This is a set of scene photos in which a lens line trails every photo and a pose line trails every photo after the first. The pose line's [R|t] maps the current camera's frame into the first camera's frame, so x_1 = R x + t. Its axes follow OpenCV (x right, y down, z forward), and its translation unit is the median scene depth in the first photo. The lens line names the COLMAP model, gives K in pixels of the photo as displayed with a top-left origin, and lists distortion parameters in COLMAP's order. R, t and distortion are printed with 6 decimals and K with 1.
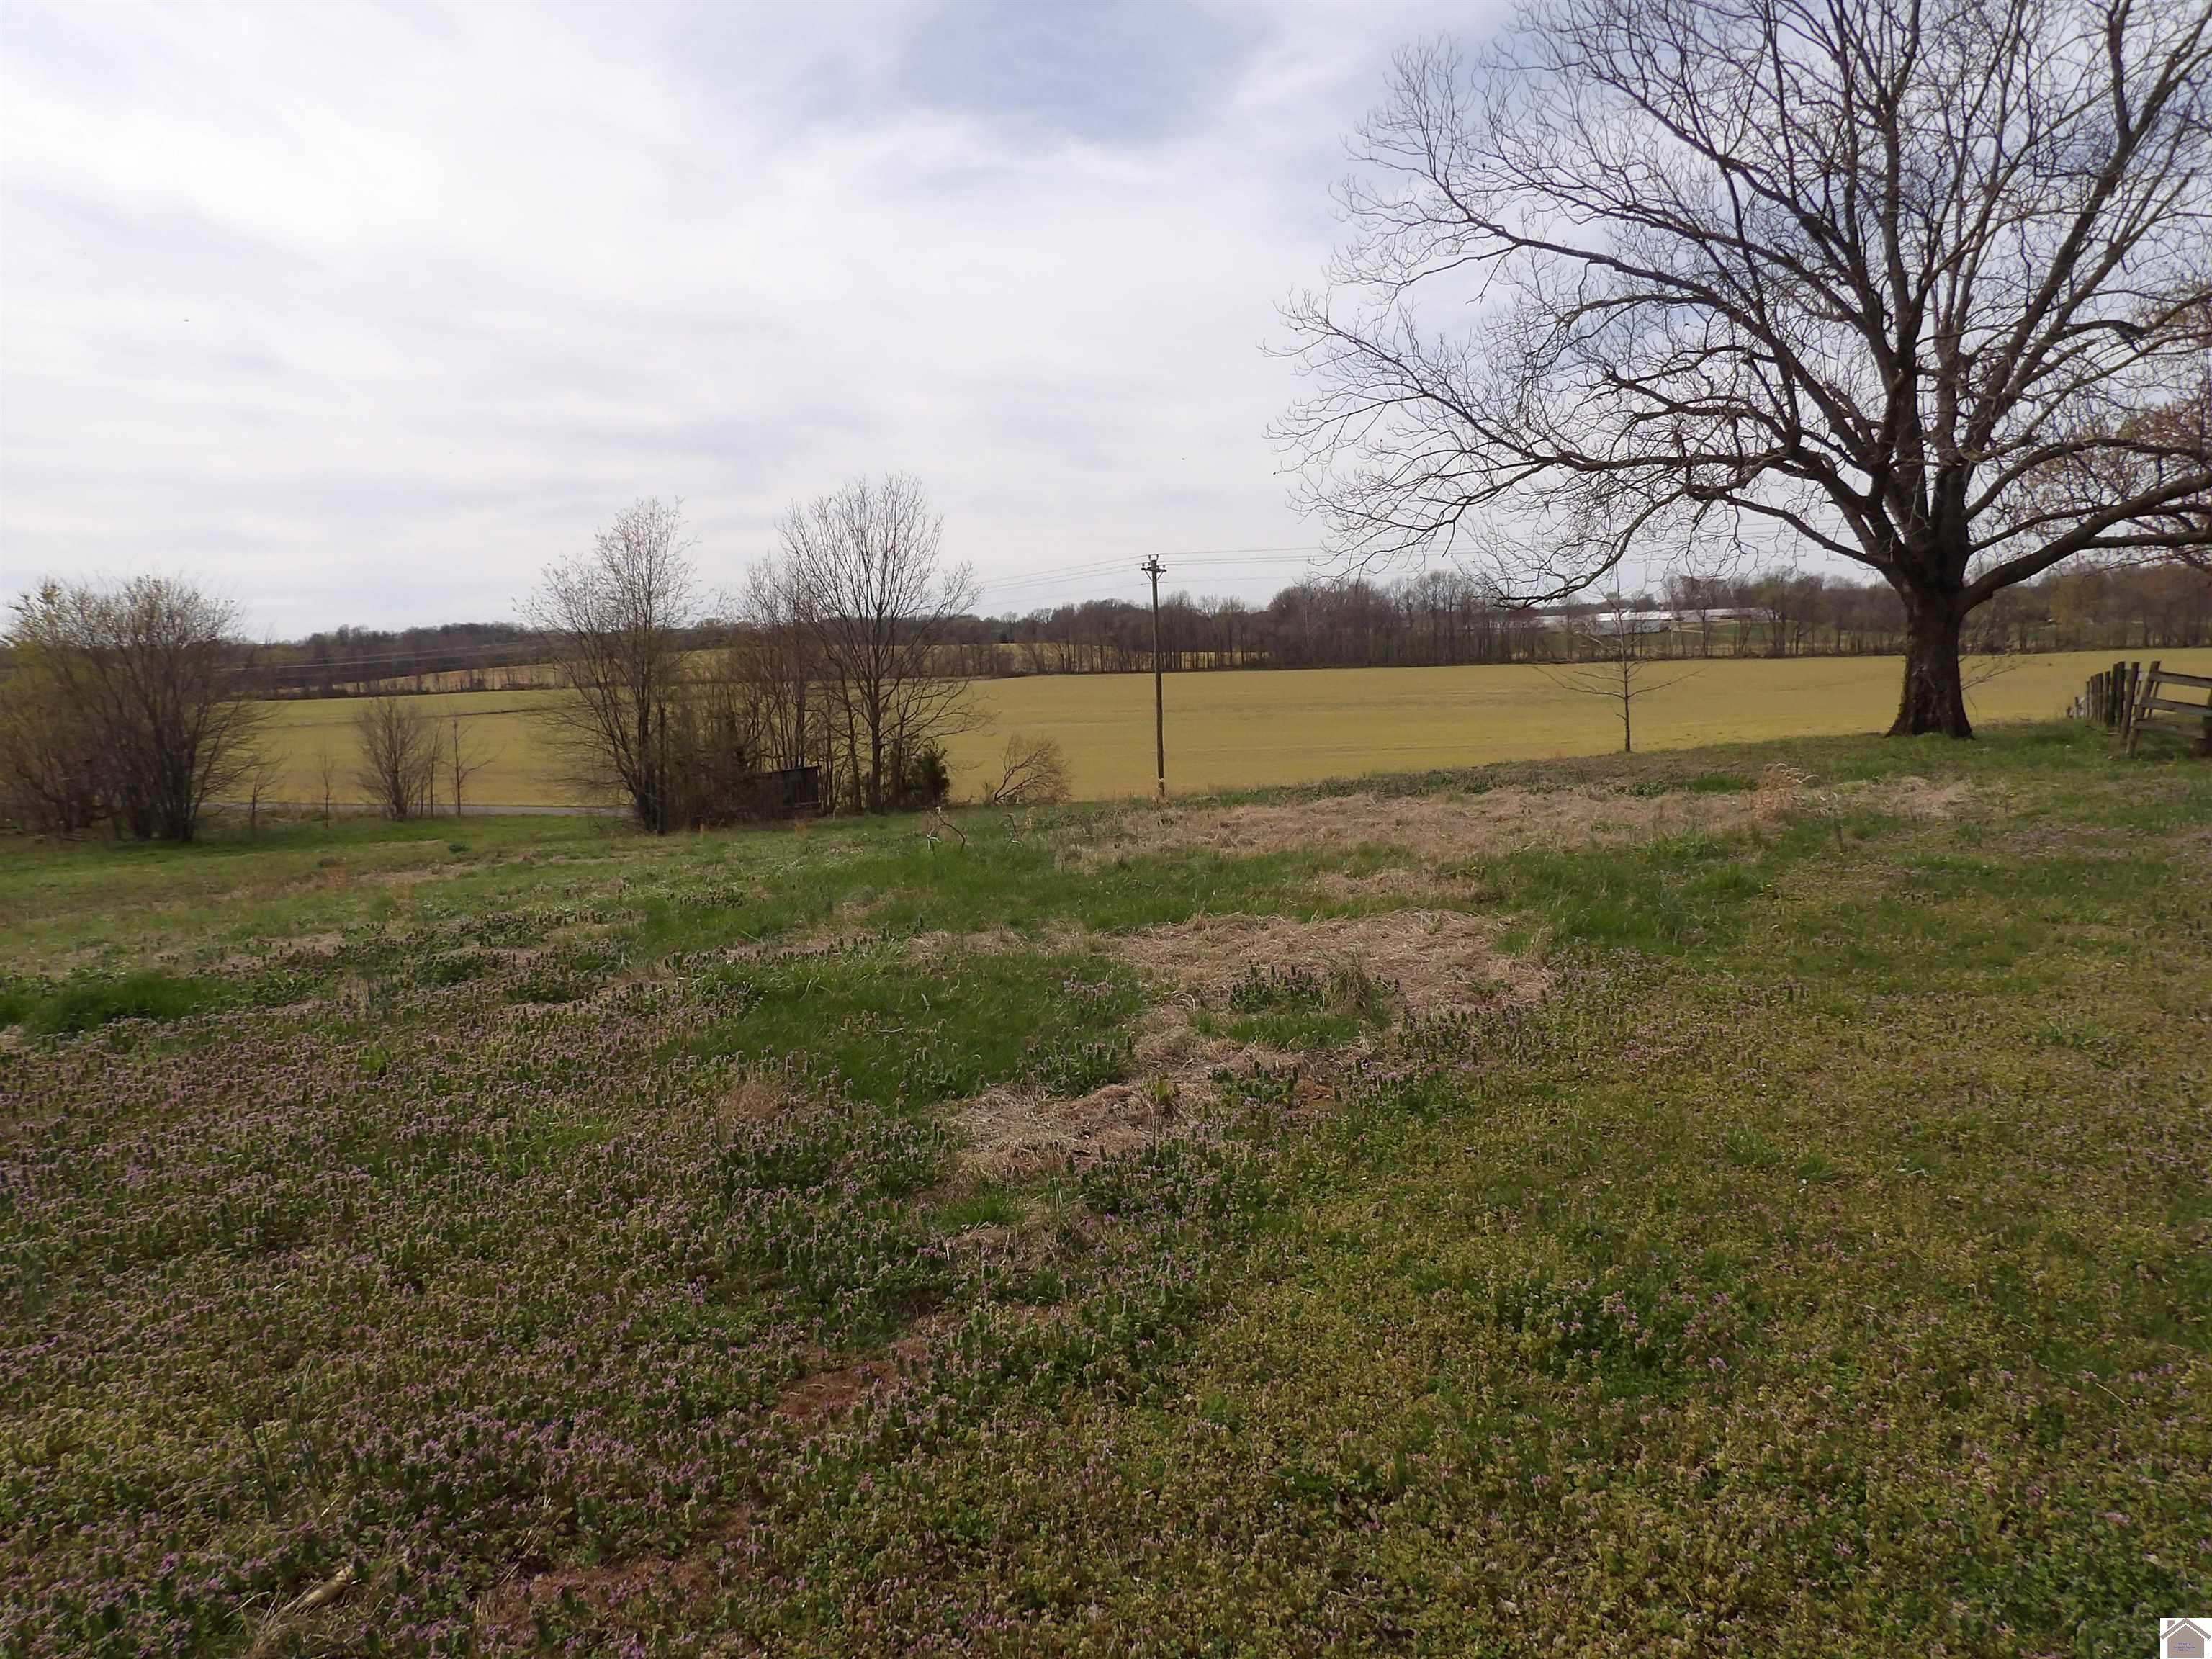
lens RADIAL K [[1579.9, 0, 1107.6], [0, 1579.9, 831.5], [0, 0, 1]] dist [-0.015528, 0.002655]
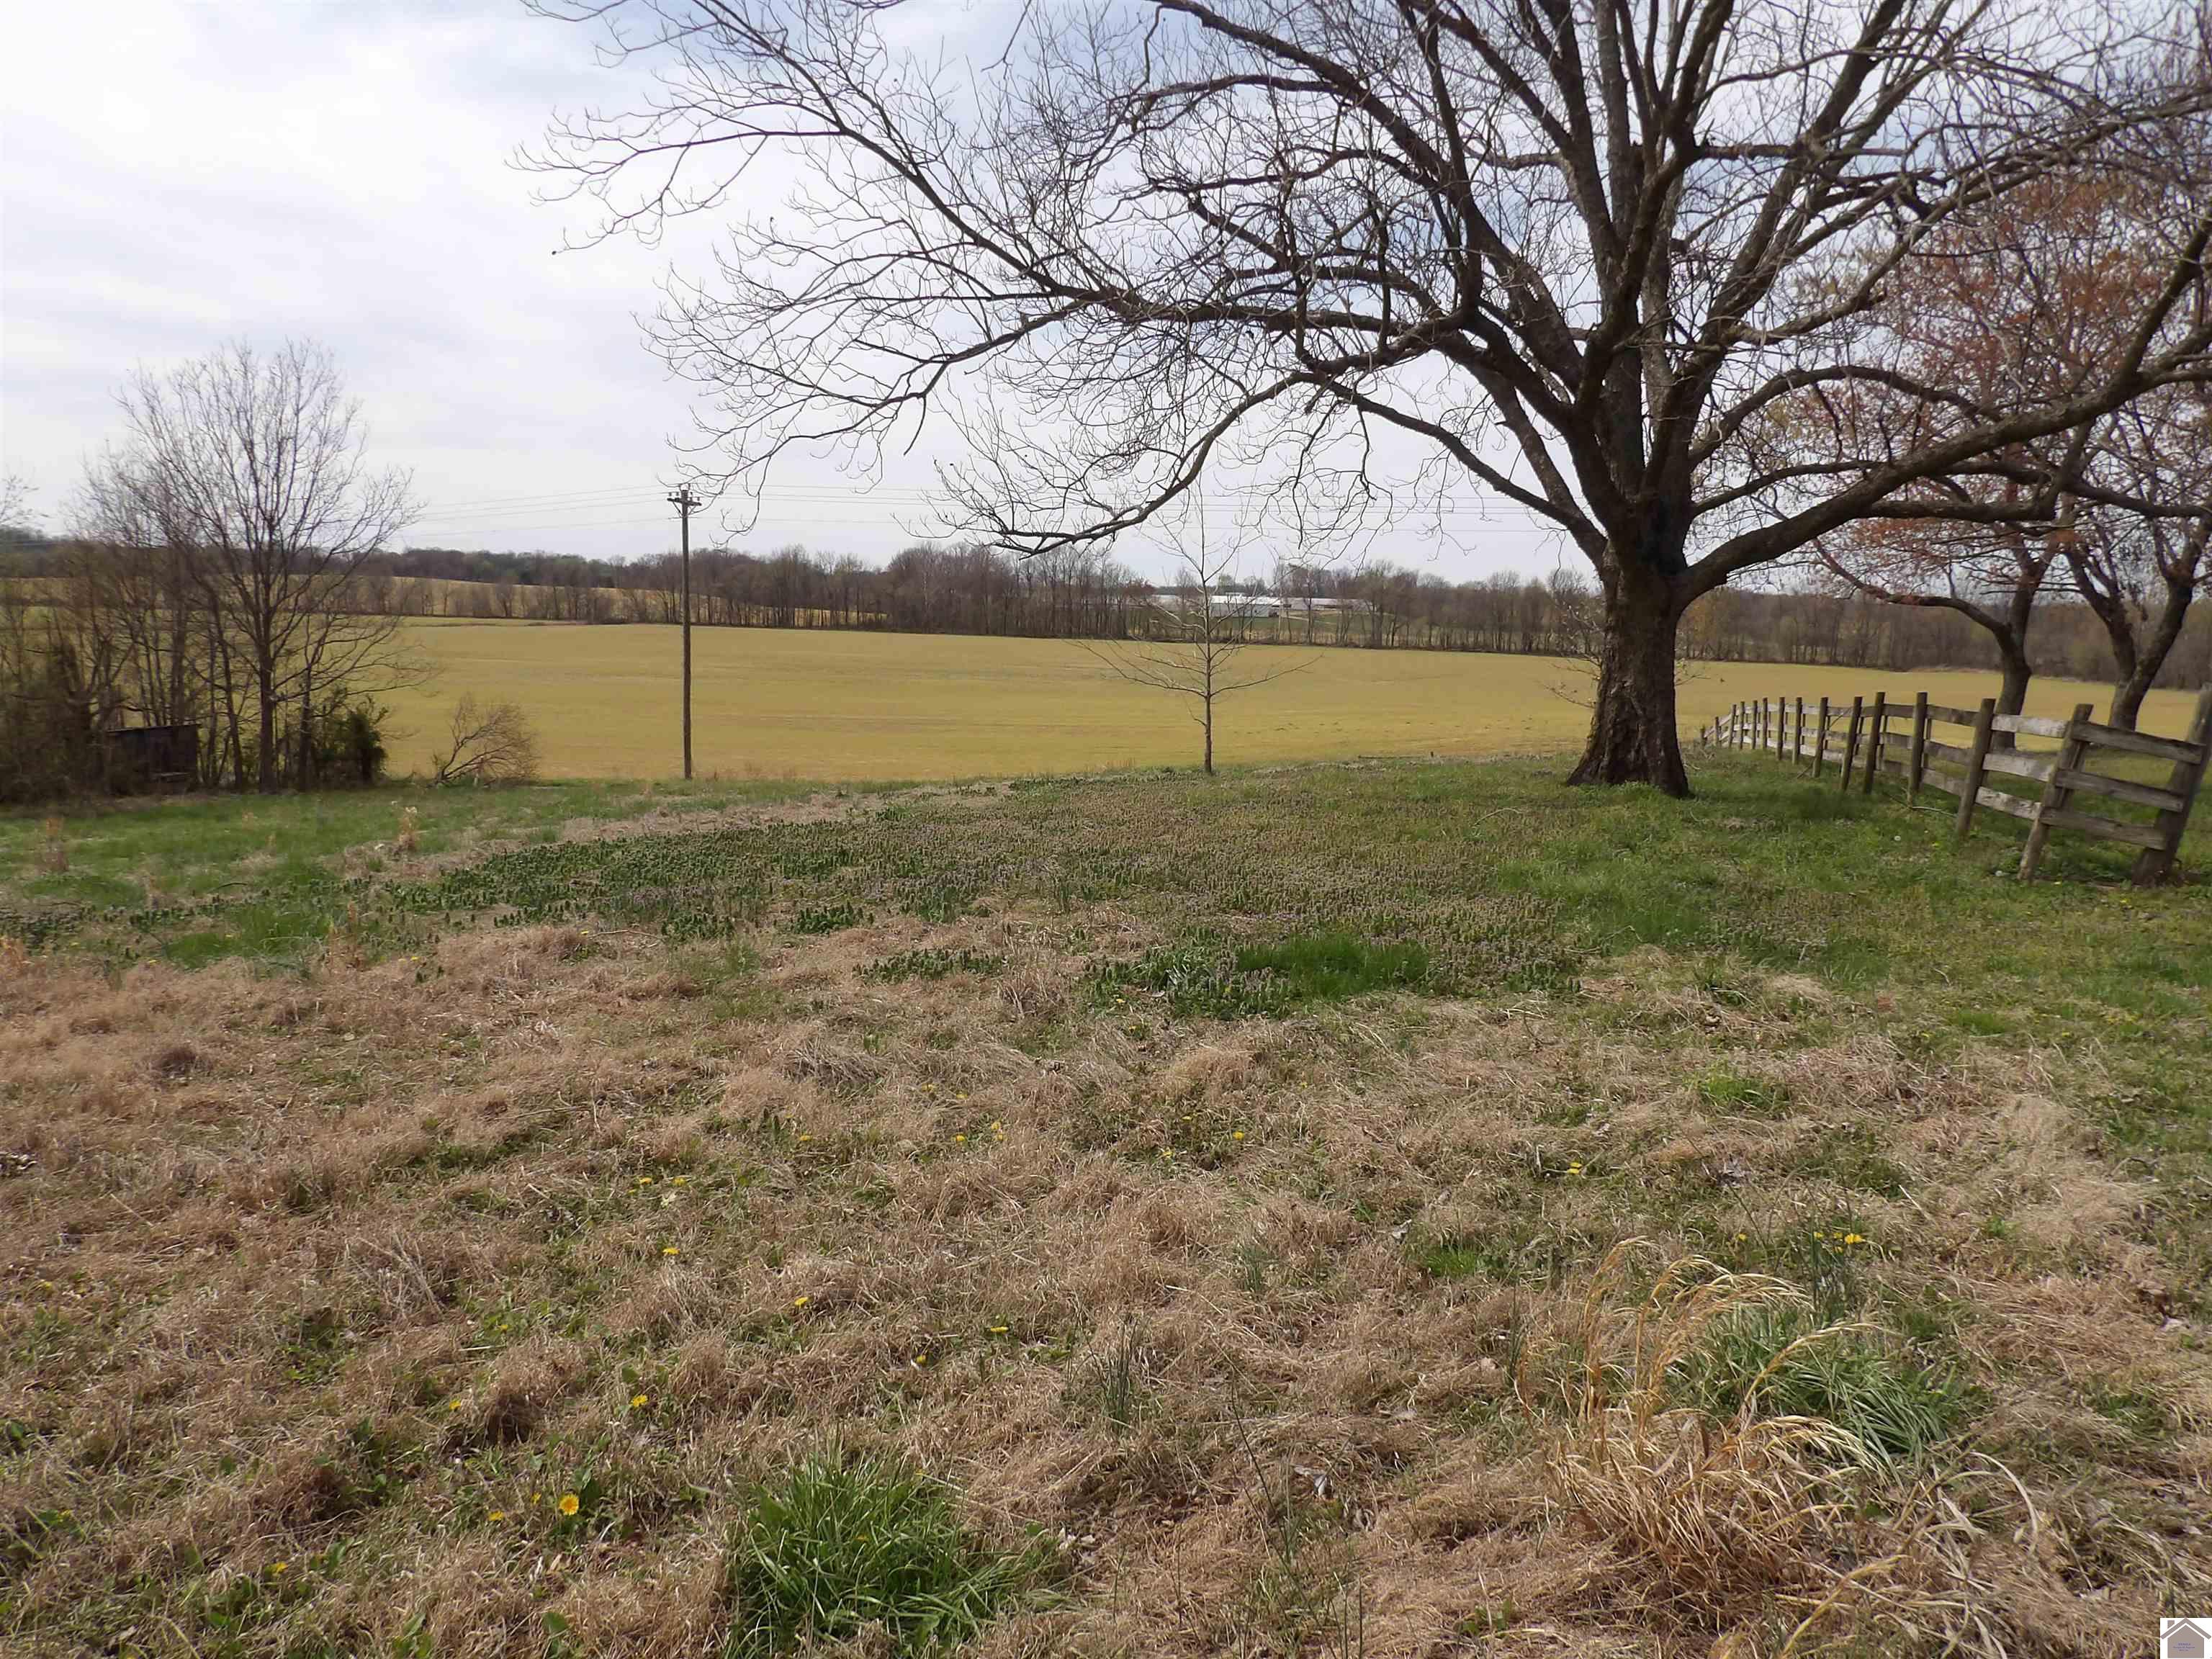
lens RADIAL K [[1579.9, 0, 1104.1], [0, 1579.9, 827.8], [0, 0, 1]] dist [-0.015528, 0.002655]
pose [[0.971473, 0.029549, 0.235300, 0.049709], [-0.034340, 0.999278, 0.016286, -0.015274], [-0.234649, -0.023901, 0.971786, 0.133609]]
